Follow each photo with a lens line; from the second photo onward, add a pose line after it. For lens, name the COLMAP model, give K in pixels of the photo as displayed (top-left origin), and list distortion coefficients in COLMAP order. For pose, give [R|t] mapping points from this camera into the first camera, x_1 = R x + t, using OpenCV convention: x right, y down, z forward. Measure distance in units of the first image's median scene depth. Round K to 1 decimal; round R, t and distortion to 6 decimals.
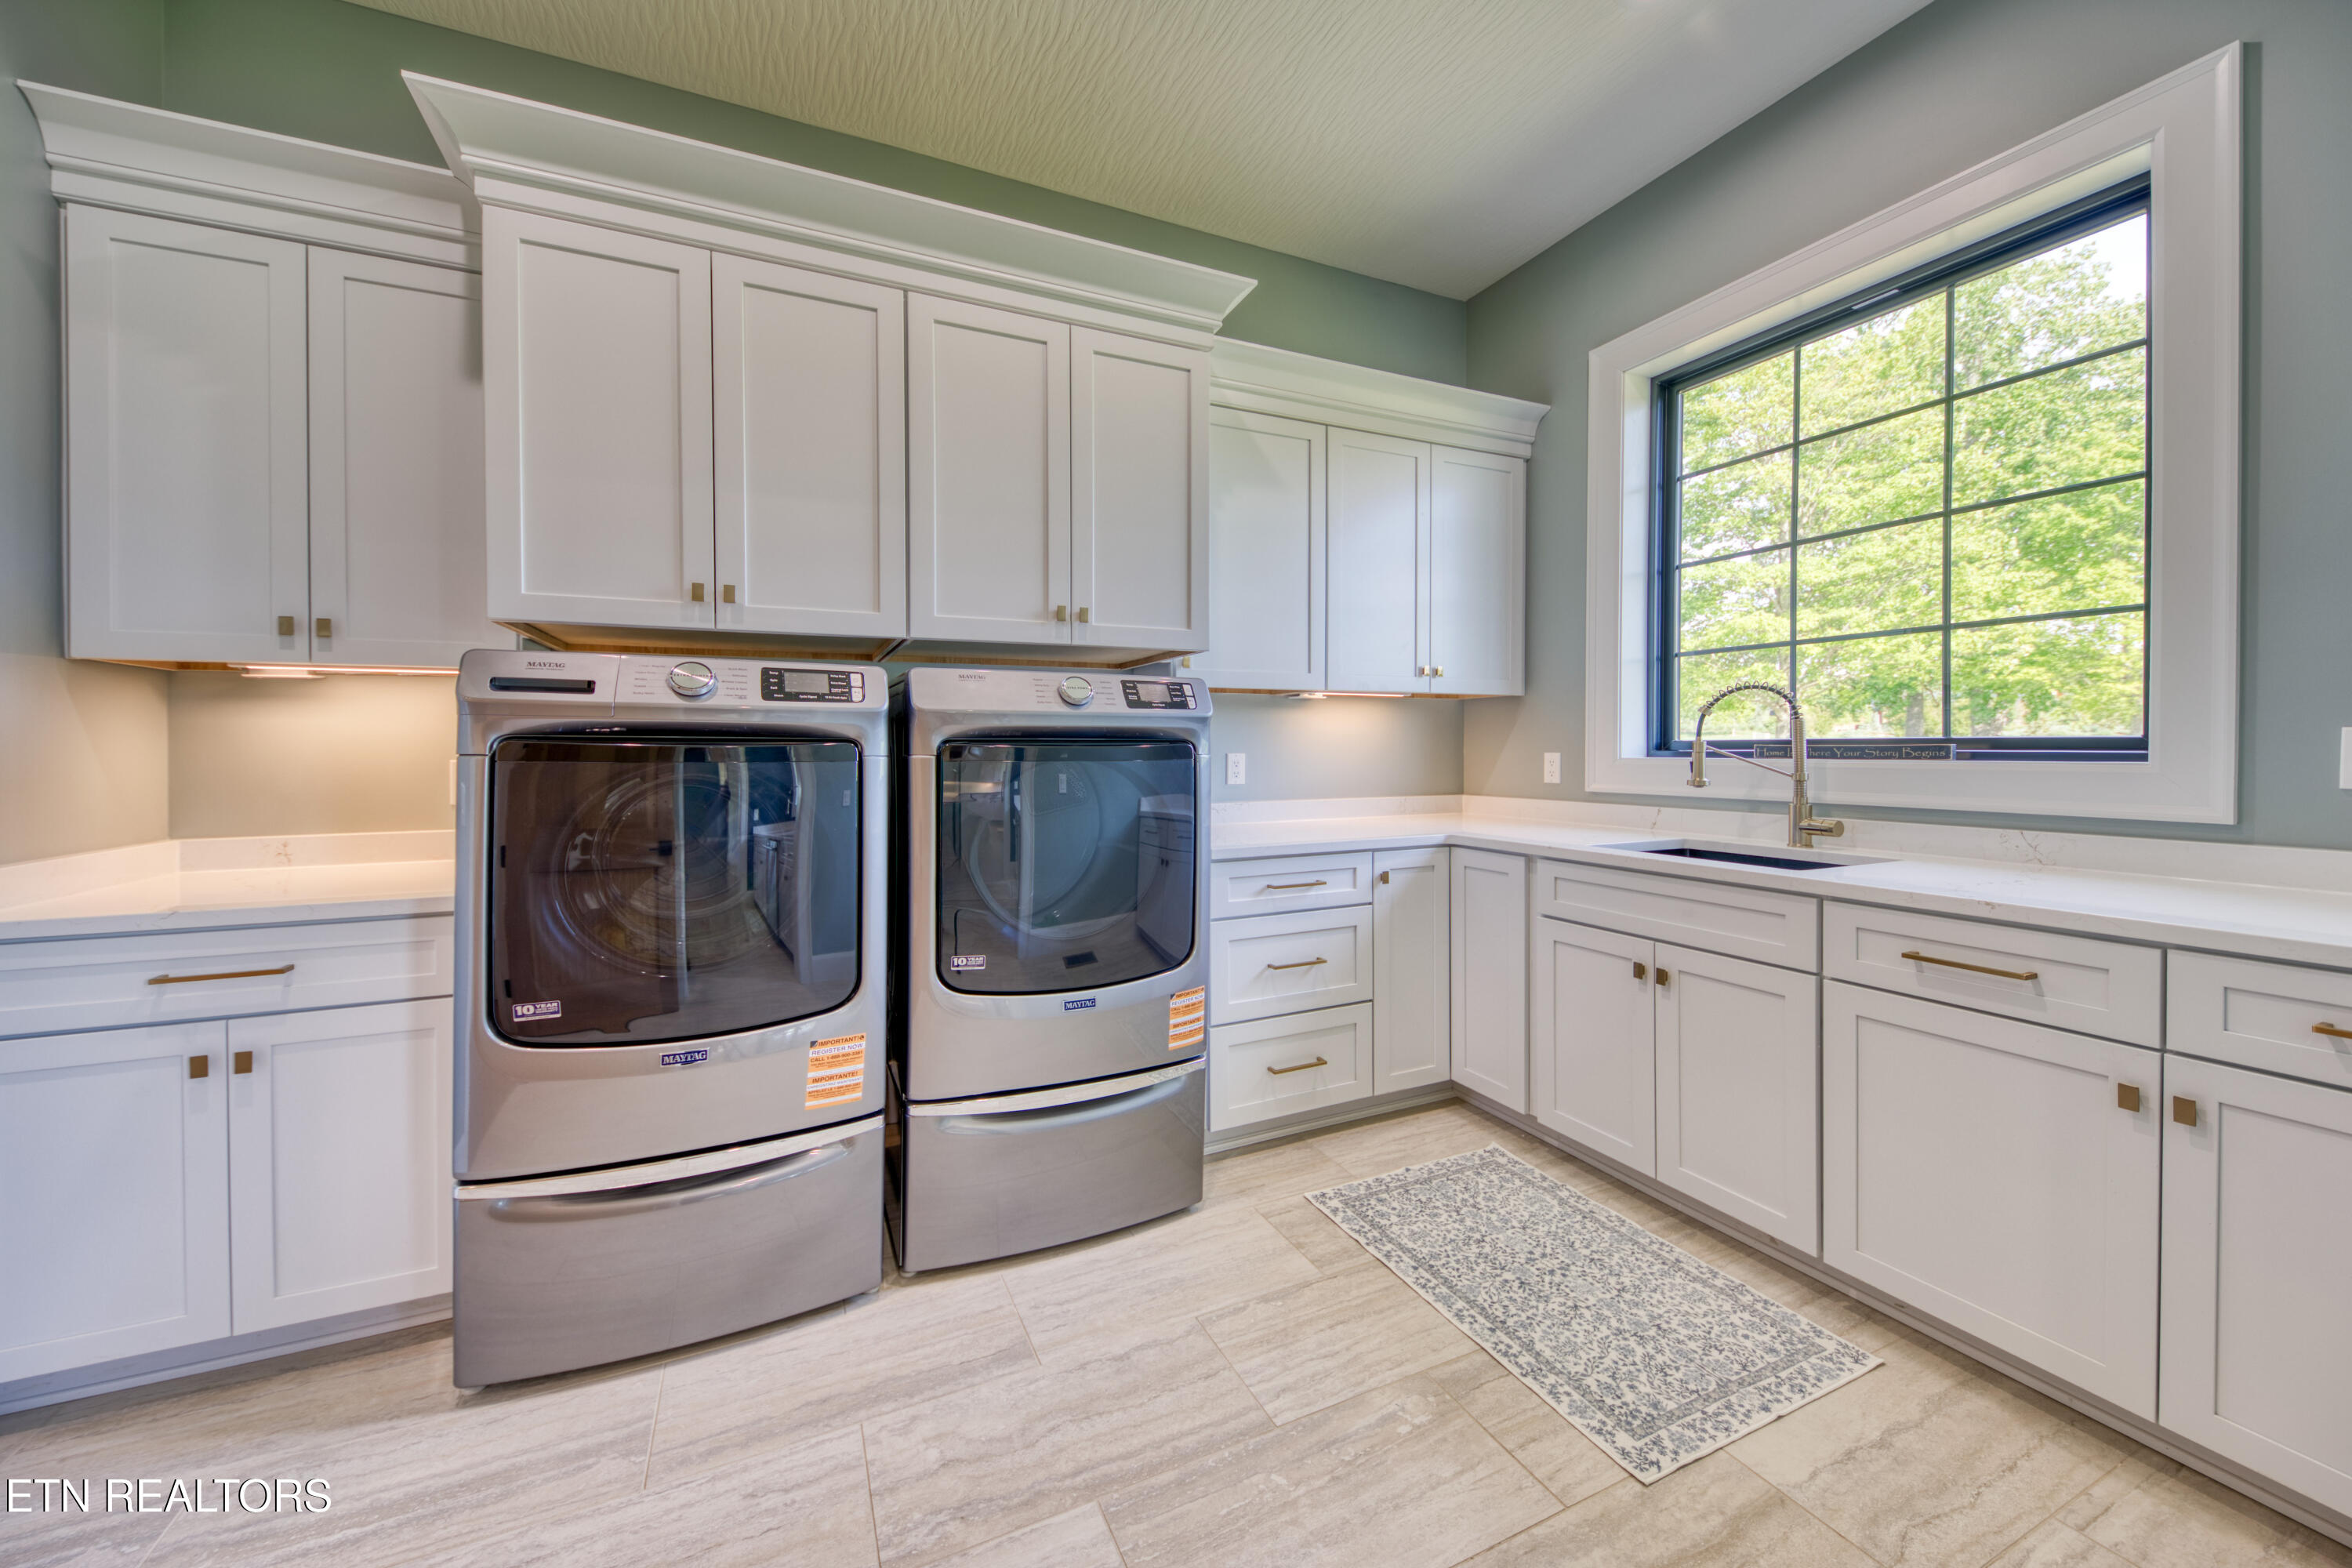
lens RADIAL K [[847.1, 0, 1194.6], [0, 847.1, 753.7], [0, 0, 1]] dist [-0.000371, -0.000863]
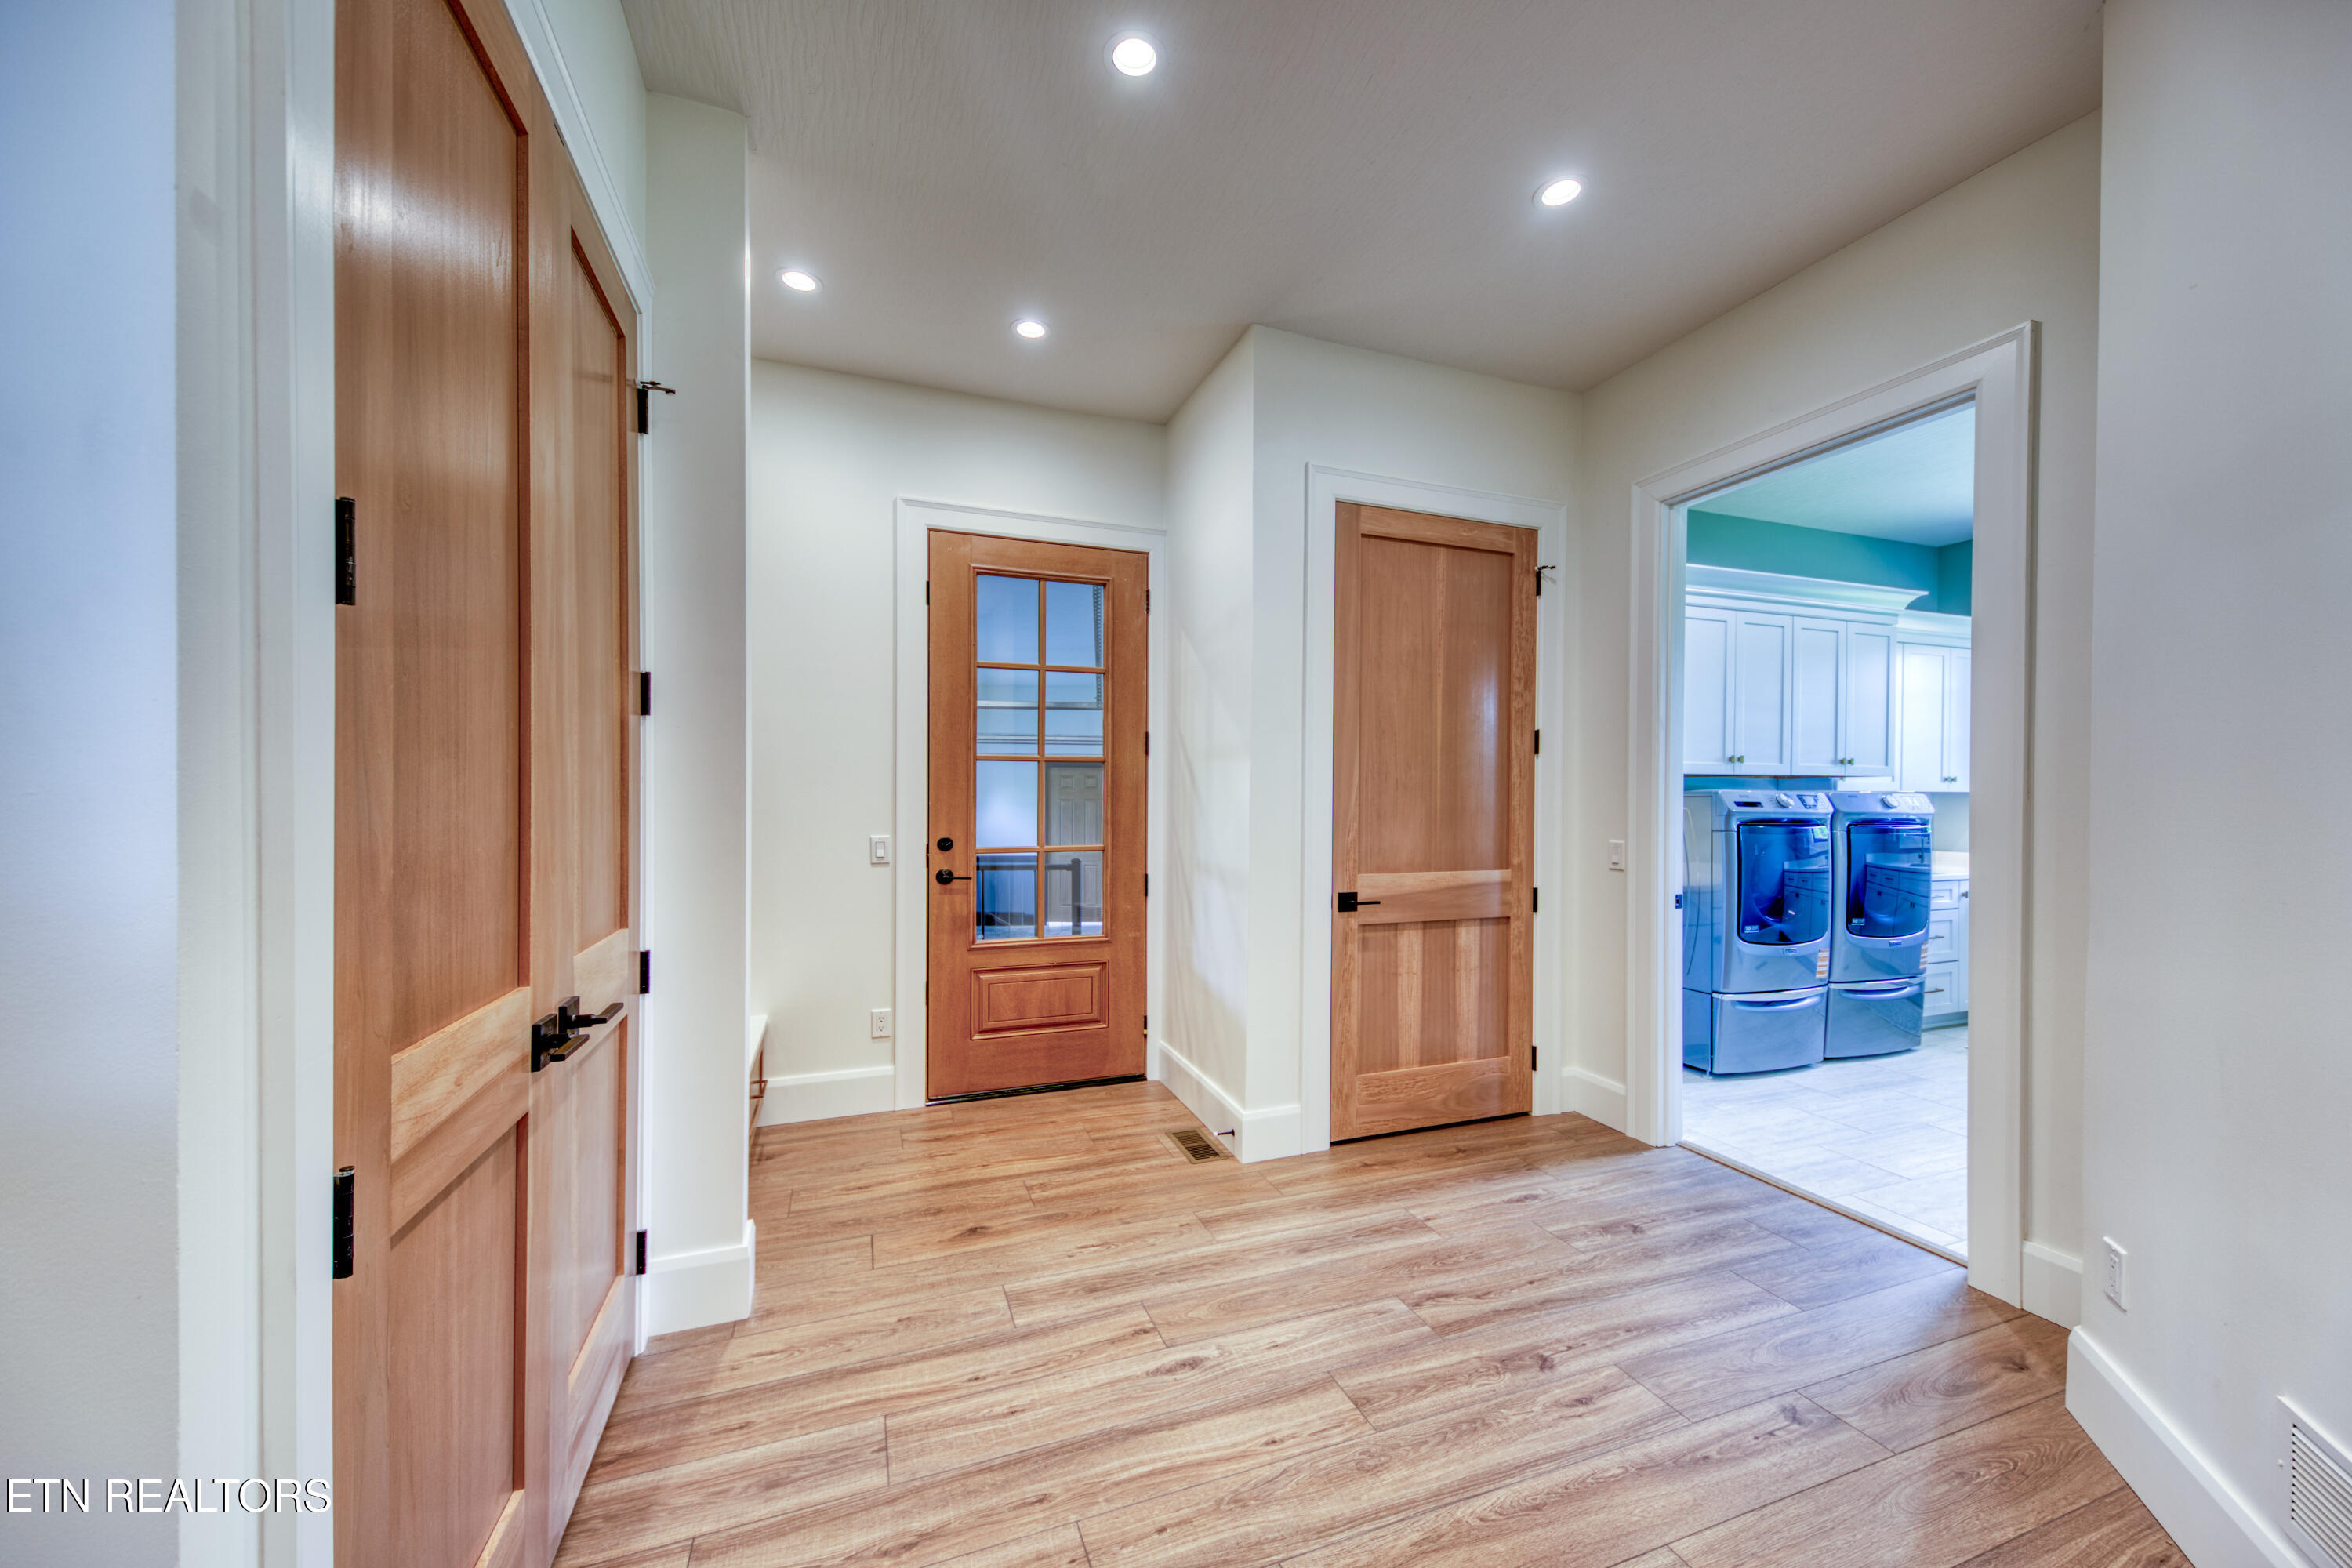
lens RADIAL K [[847.1, 0, 1166.9], [0, 847.1, 806.4], [0, 0, 1]] dist [-0.000371, -0.000863]
pose [[0.997465, 0.006041, -0.070901, -1.810980], [-0.006931, 0.999900, -0.012314, -0.023295], [0.070819, 0.012774, 0.997407, -1.301056]]
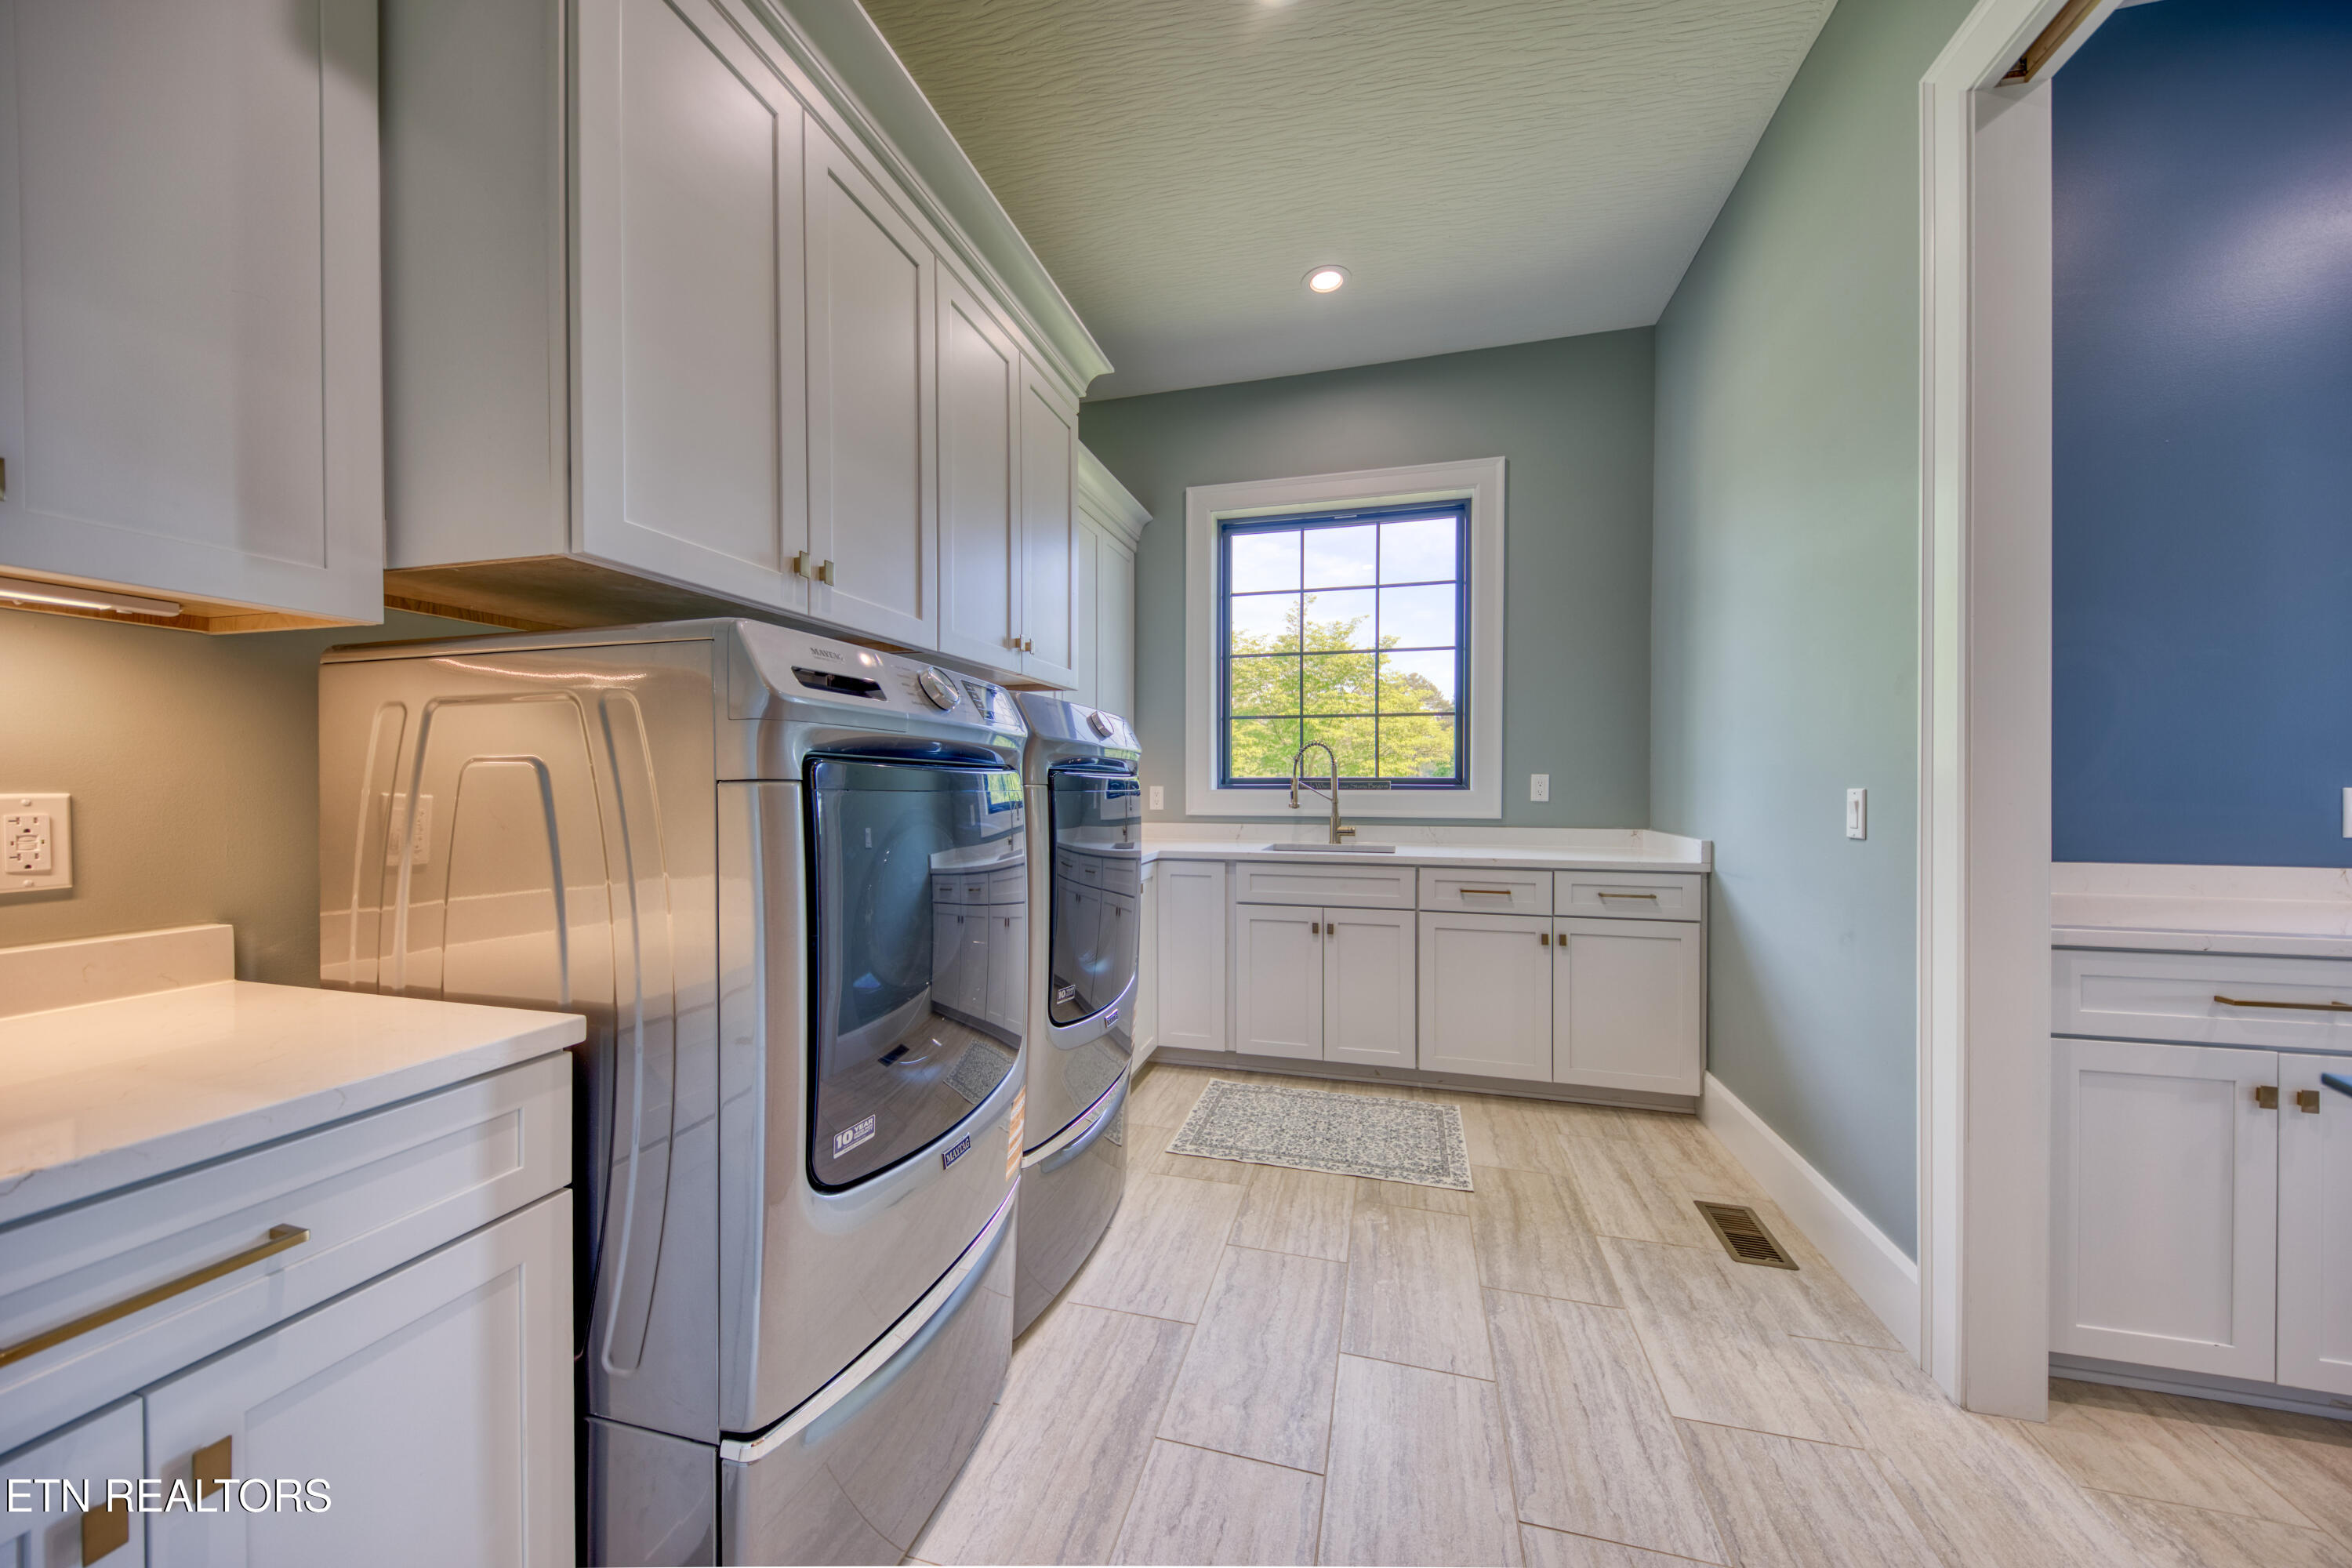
lens RADIAL K [[847.1, 0, 1179.2], [0, 847.1, 793.3], [0, 0, 1]] dist [-0.000371, -0.000863]
pose [[0.623459, -0.003409, 0.781849, -0.887231], [0.001946, 0.999994, 0.002808, 0.009584], [-0.781854, -0.000229, 0.623462, 0.258944]]
